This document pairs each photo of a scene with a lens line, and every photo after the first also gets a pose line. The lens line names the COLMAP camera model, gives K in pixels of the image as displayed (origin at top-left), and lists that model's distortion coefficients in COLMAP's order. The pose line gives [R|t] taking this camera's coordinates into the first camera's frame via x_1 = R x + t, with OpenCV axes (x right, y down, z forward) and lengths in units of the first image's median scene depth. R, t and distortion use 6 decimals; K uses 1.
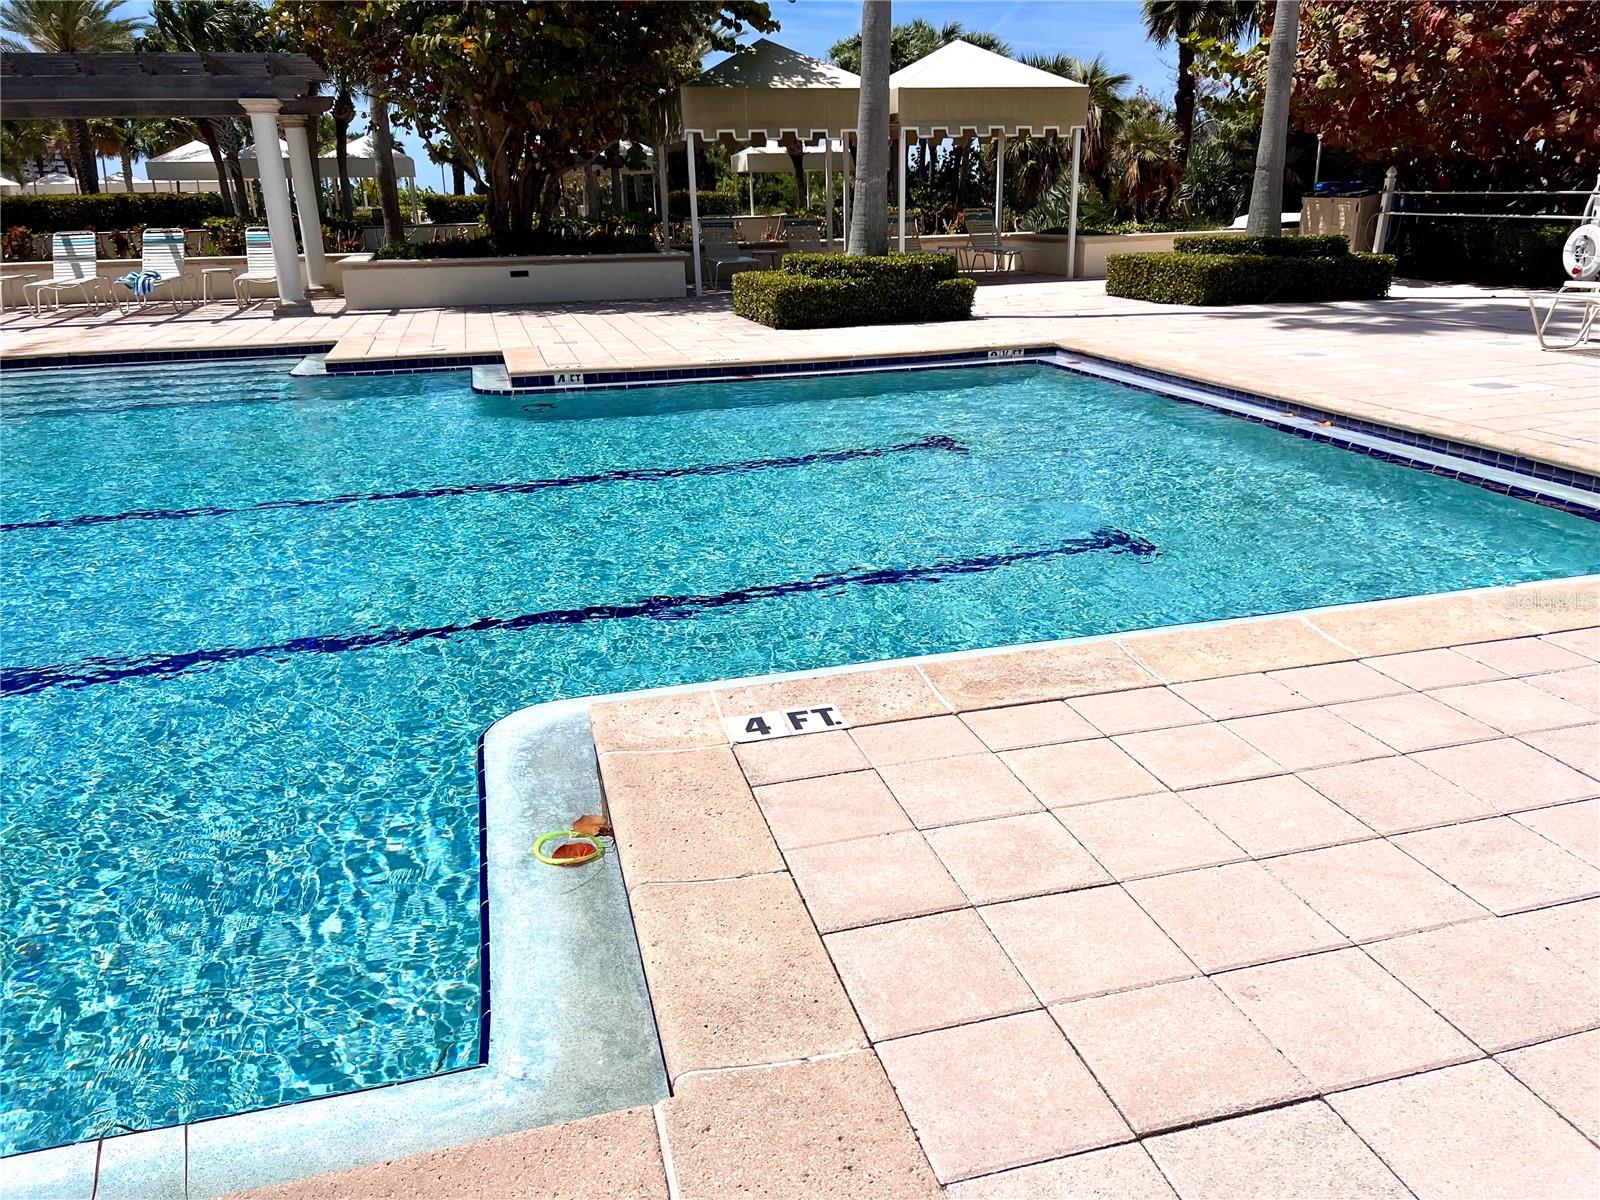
lens RADIAL K [[1245.1, 0, 800.0], [0, 1245.1, 600.0], [0, 0, 1]] dist [0.049562, 0.000184]
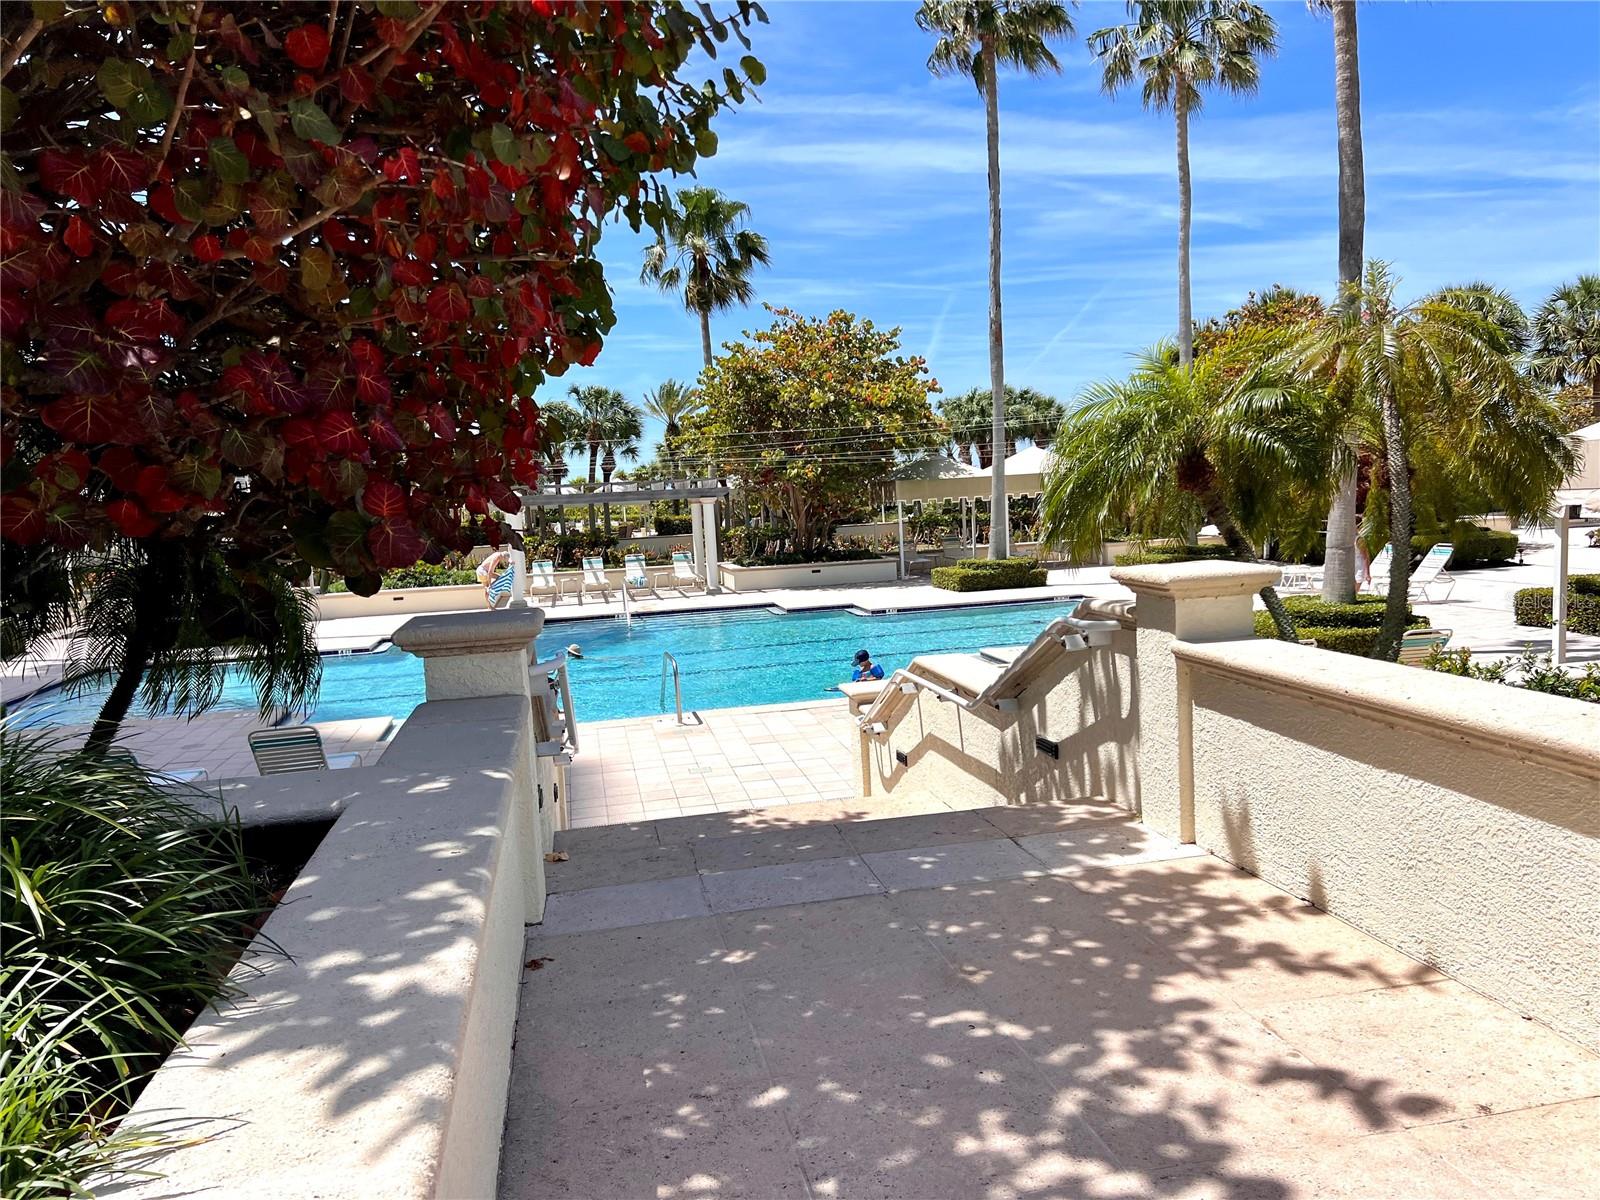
lens RADIAL K [[1245.1, 0, 800.0], [0, 1245.1, 600.0], [0, 0, 1]] dist [0.049562, 0.000184]
pose [[0.997779, -0.021497, -0.063043, -0.123694], [0.007146, 0.975572, -0.219562, 0.216607], [0.066223, 0.218623, 0.973560, -0.907454]]
